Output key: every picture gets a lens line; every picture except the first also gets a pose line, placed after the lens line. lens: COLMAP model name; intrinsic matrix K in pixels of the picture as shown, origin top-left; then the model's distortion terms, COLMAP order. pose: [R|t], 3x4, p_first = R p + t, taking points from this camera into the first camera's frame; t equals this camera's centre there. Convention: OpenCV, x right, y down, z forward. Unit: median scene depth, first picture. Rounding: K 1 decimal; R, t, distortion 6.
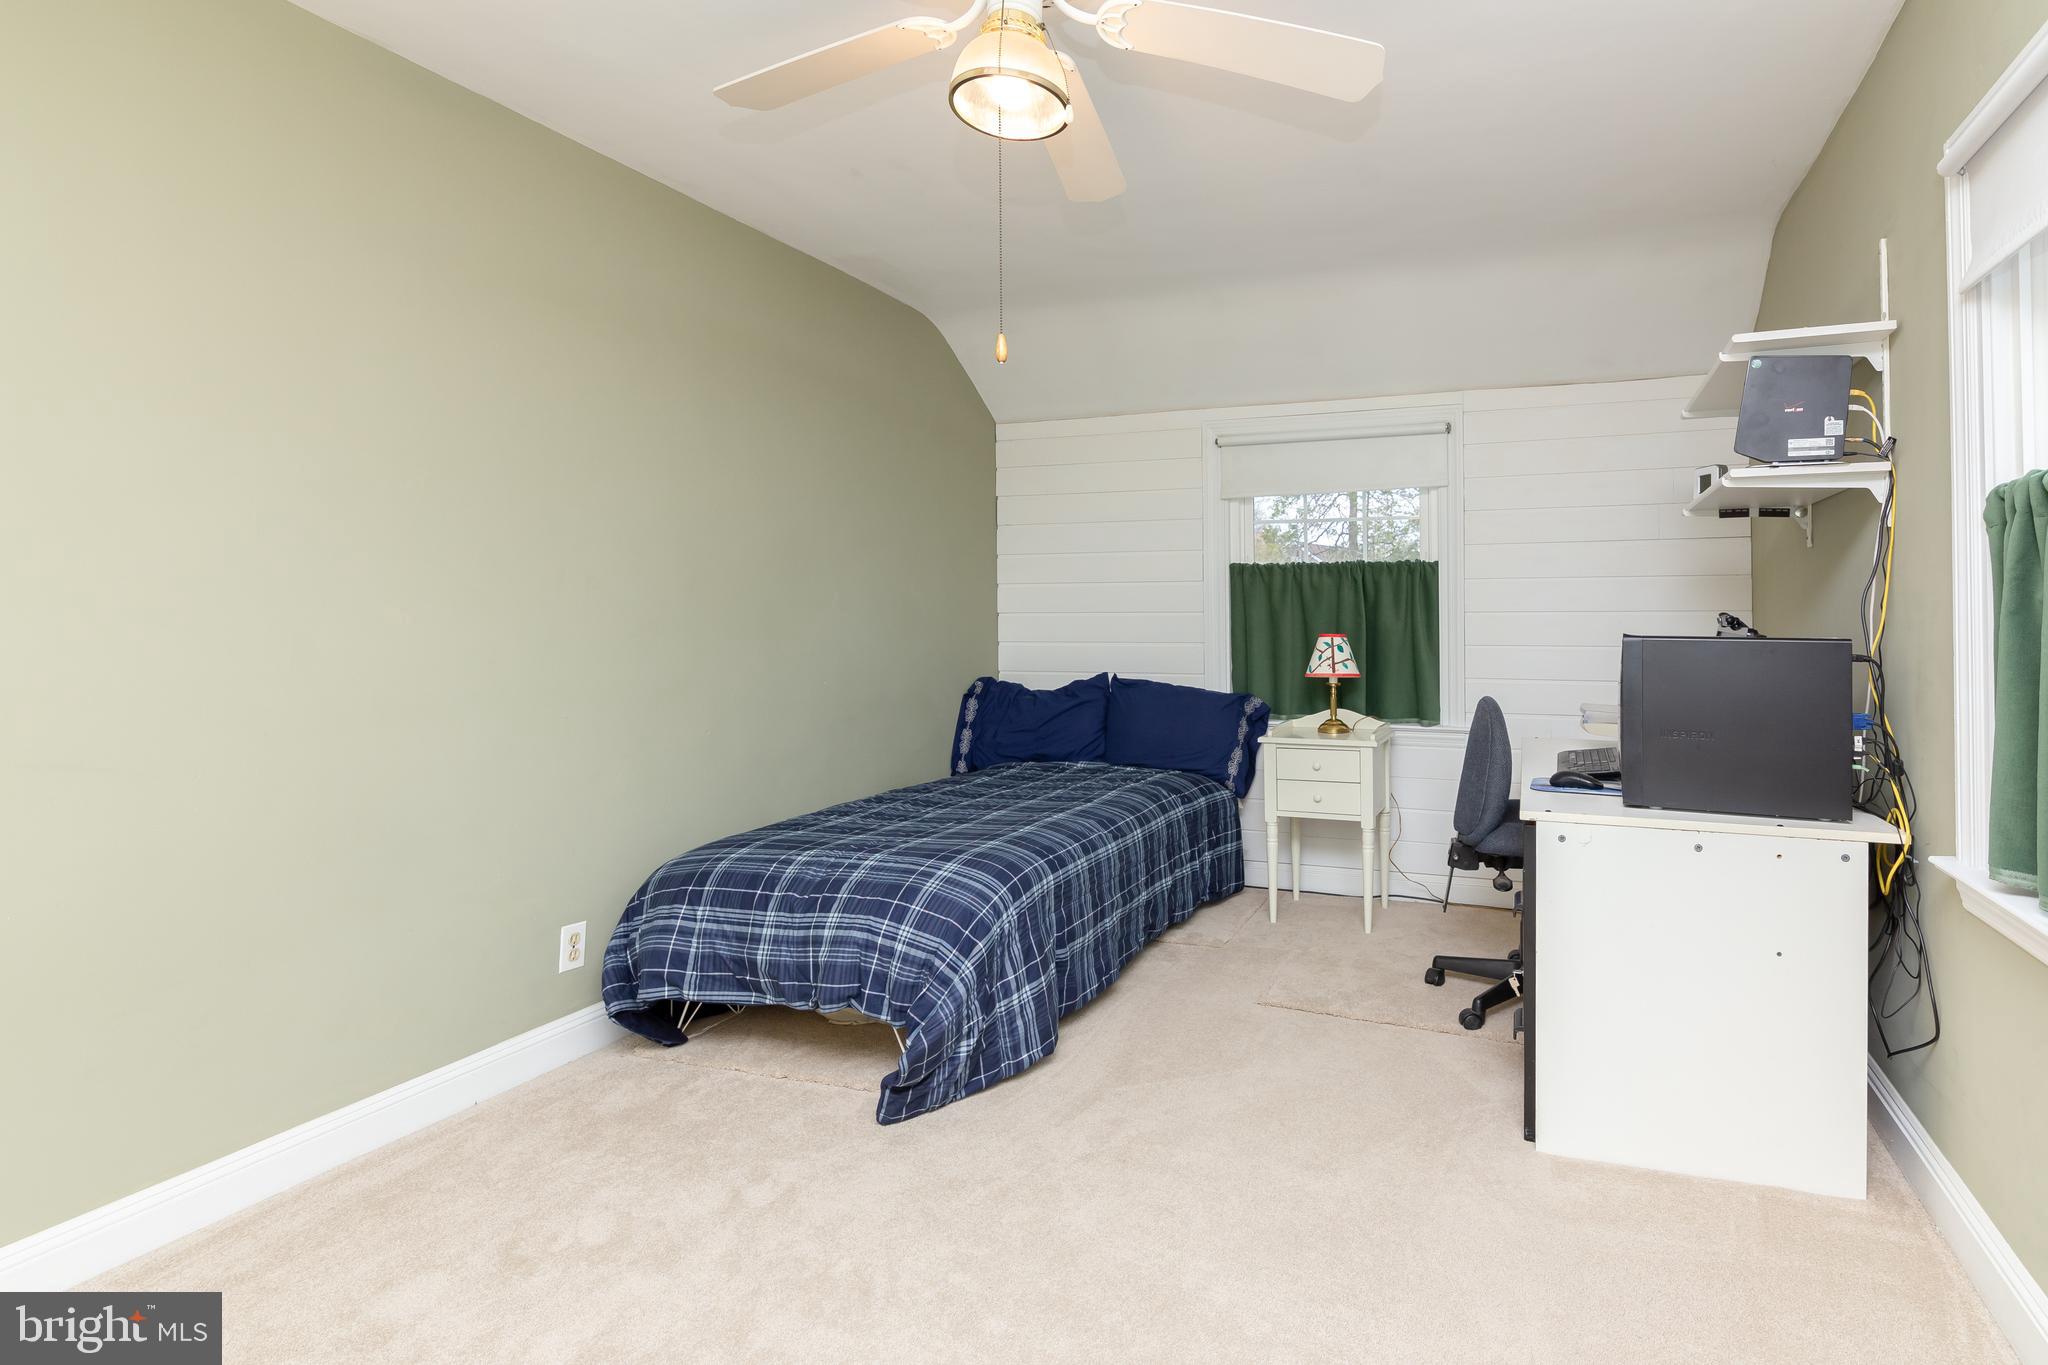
lens RADIAL K [[1000.8, 0, 994.5], [0, 1000.8, 599.6], [0, 0, 1]] dist [0.001012, -0.000414]
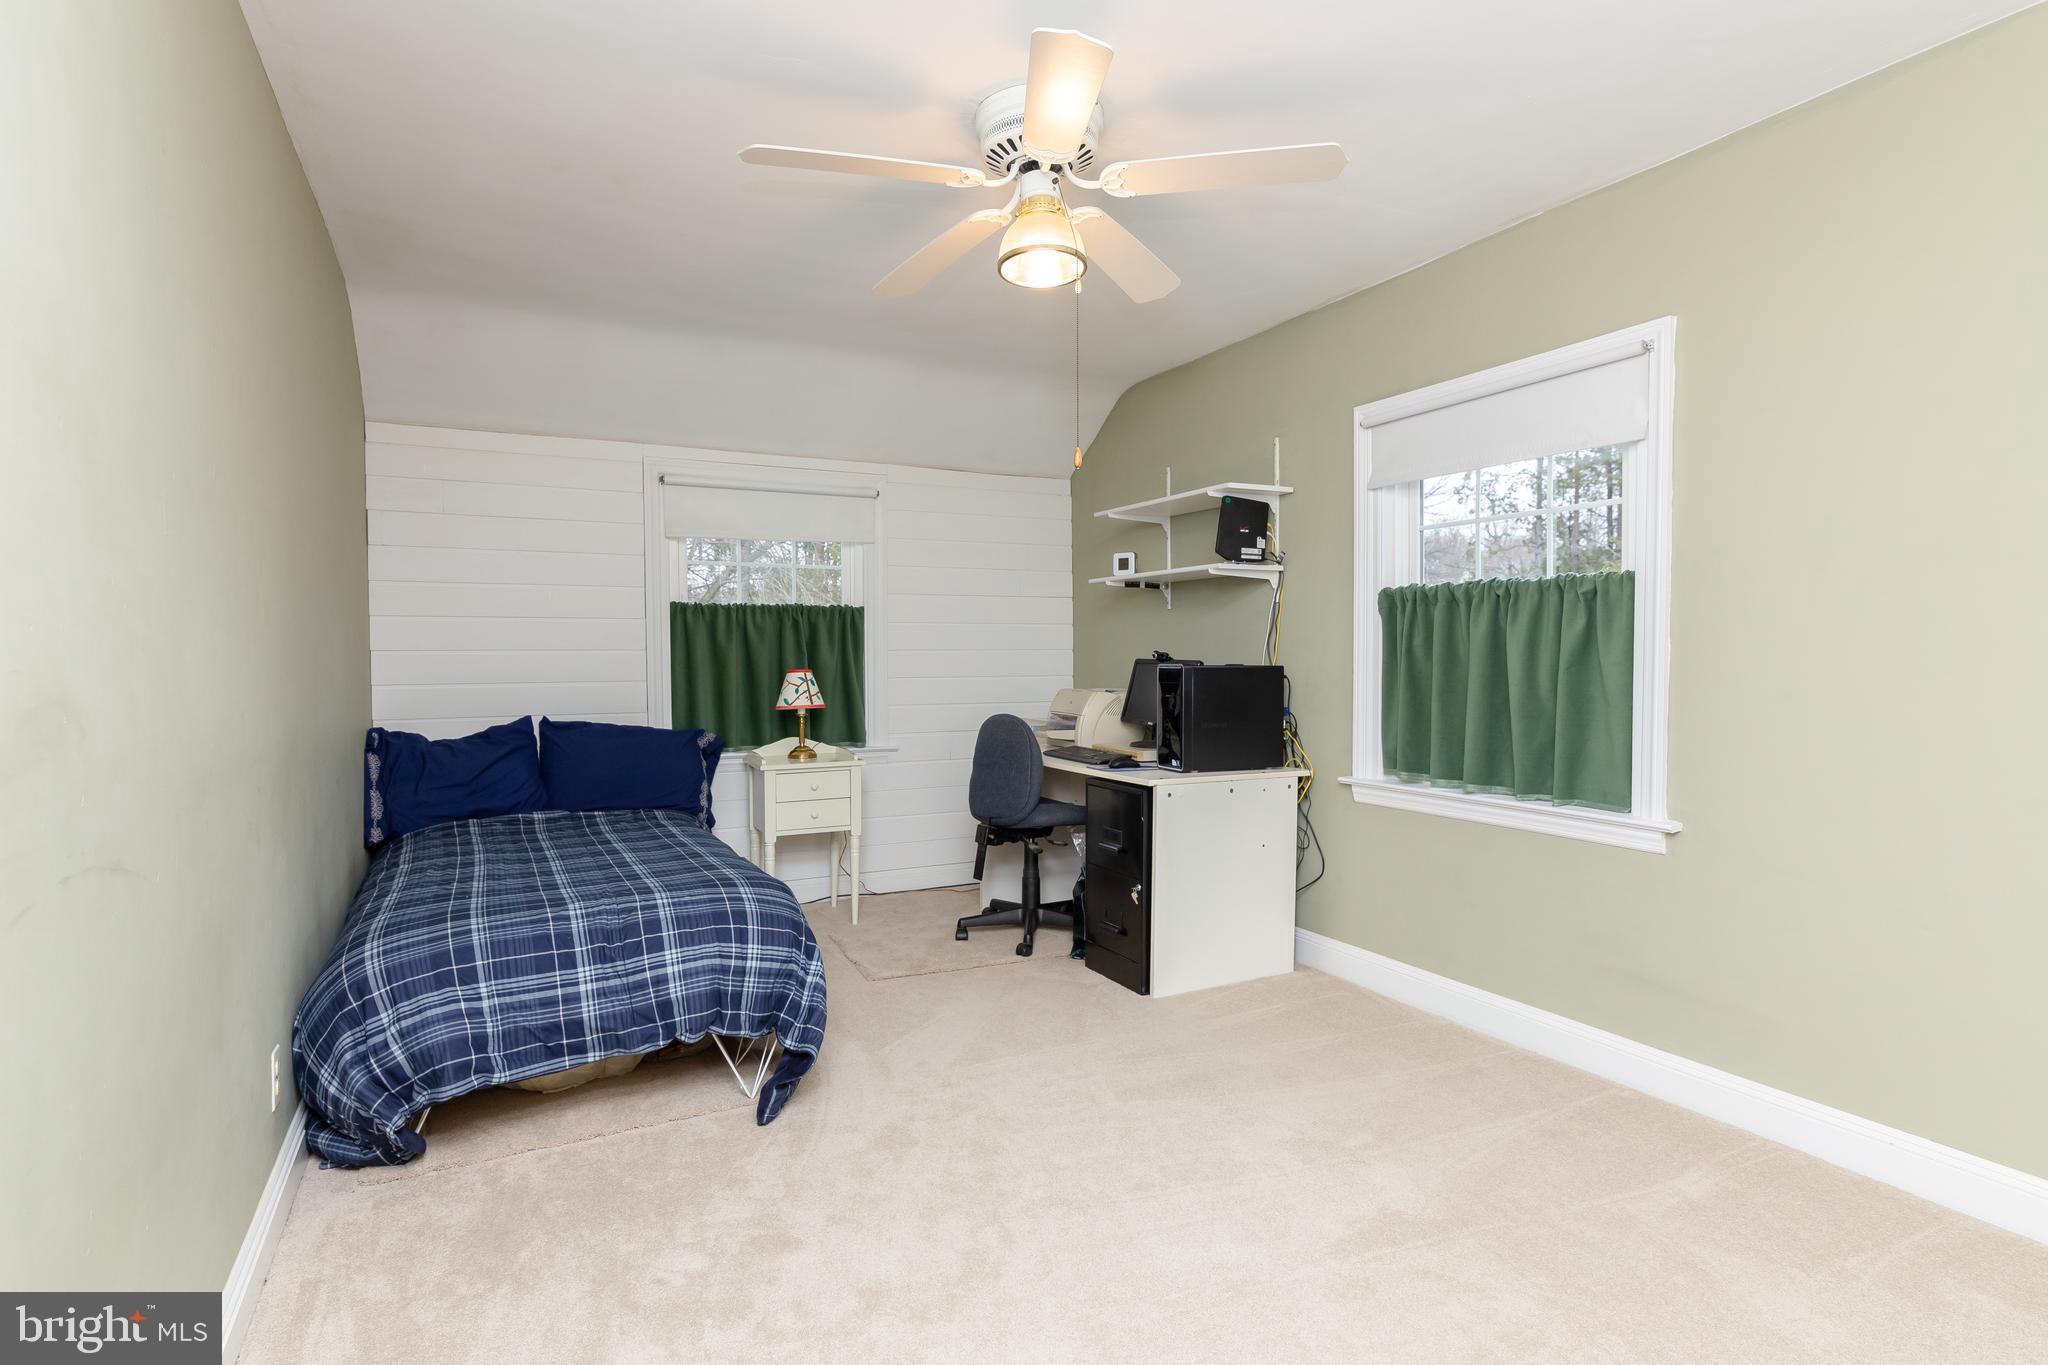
lens RADIAL K [[1037.4, 0, 1019.7], [0, 1037.4, 668.5], [0, 0, 1]] dist [-0.000066, -0.001350]
pose [[0.701063, -0.010666, 0.713020, -0.316586], [-0.010126, 0.999638, 0.024909, 0.001447], [-0.713027, -0.024683, 0.700702, 0.015879]]
